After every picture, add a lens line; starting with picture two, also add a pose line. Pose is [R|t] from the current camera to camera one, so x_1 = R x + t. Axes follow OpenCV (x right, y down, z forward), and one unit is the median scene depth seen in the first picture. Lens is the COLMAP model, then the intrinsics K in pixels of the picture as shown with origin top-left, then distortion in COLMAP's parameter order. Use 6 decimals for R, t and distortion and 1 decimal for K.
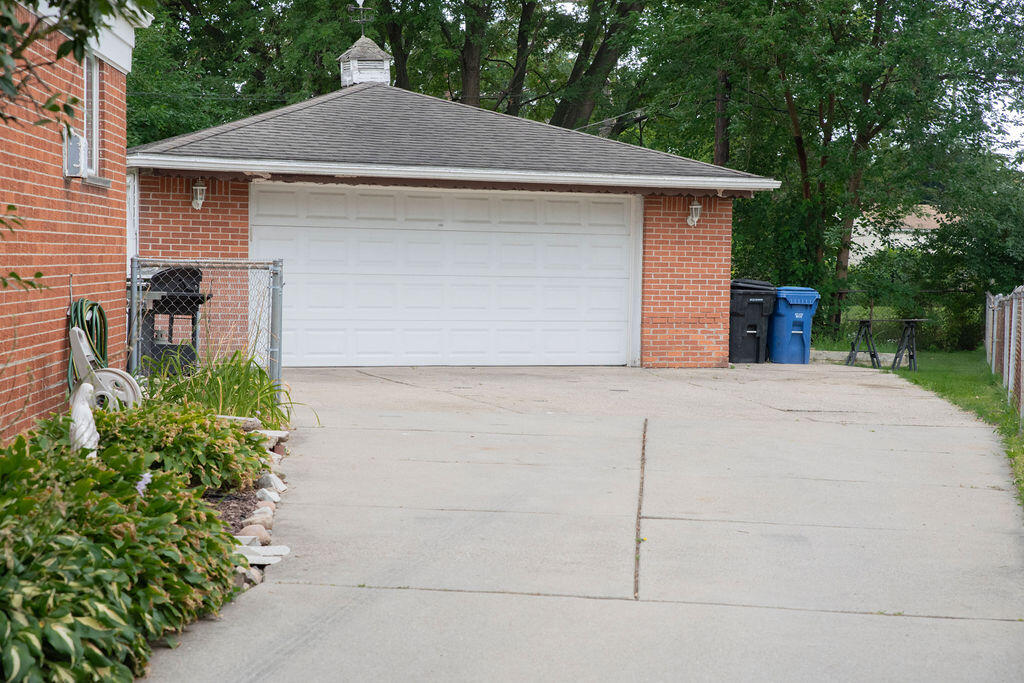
lens RADIAL K [[1810.5, 0, 512.0], [0, 1810.5, 341.5], [0, 0, 1]] dist [0.144020, 0.045913]
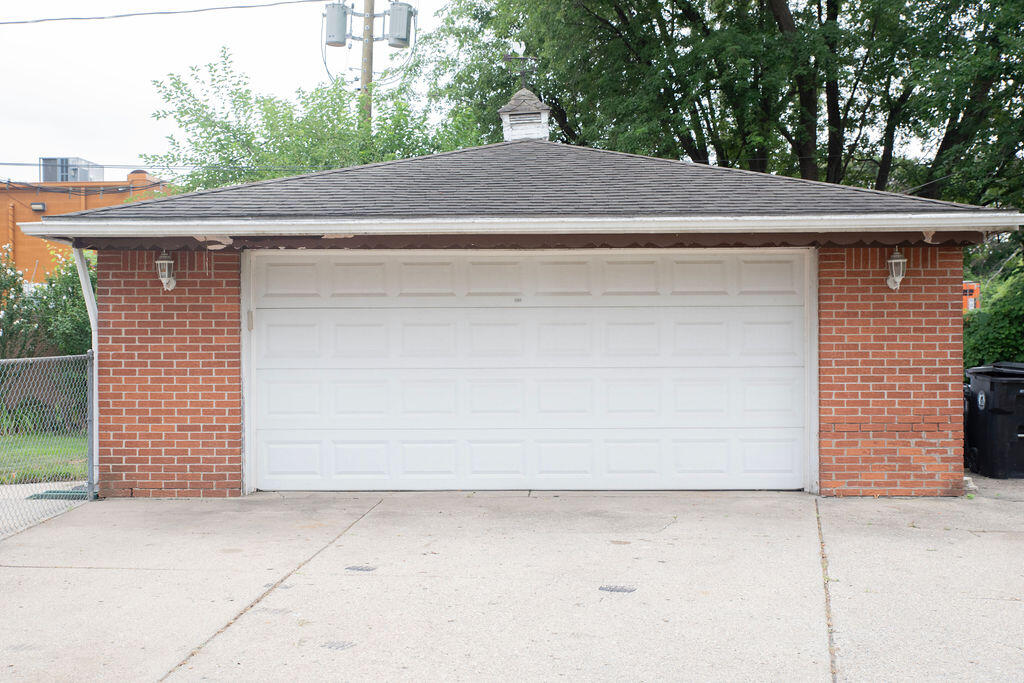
lens RADIAL K [[1129.2, 0, 512.0], [0, 1129.2, 341.5], [0, 0, 1]] dist [0.004993, 0.026232]
pose [[0.915929, -0.020764, -0.400803, 0.137874], [0.004108, 0.999093, -0.042372, -0.026686], [0.401320, 0.037163, 0.915184, 0.554555]]
